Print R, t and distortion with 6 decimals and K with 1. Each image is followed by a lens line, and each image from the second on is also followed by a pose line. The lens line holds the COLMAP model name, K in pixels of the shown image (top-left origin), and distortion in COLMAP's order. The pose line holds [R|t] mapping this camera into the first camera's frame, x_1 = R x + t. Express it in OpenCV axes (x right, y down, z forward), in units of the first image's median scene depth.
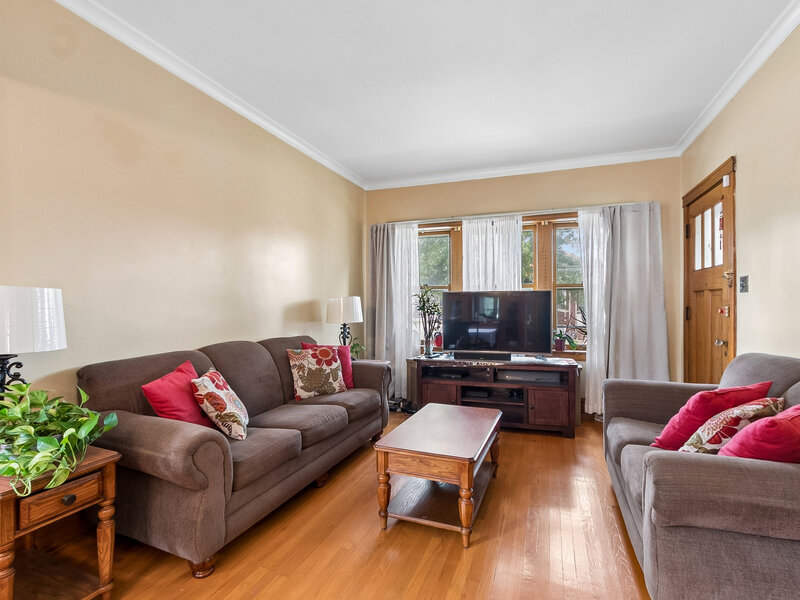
lens RADIAL K [[400.5, 0, 402.7], [0, 400.5, 304.2], [0, 0, 1]] dist [0.000204, 0.000129]
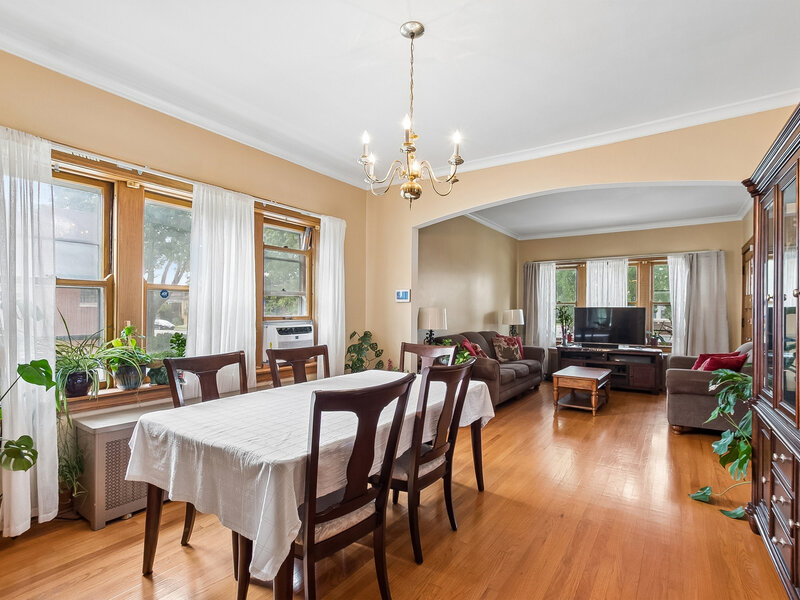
lens RADIAL K [[408.5, 0, 400.6], [0, 408.5, 314.1], [0, 0, 1]] dist [-0.000952, -0.000190]
pose [[0.970843, 0.012728, -0.239380, -0.192763], [-0.010961, 0.999902, 0.008714, -0.008984], [0.239467, -0.005836, 0.970887, -0.814226]]
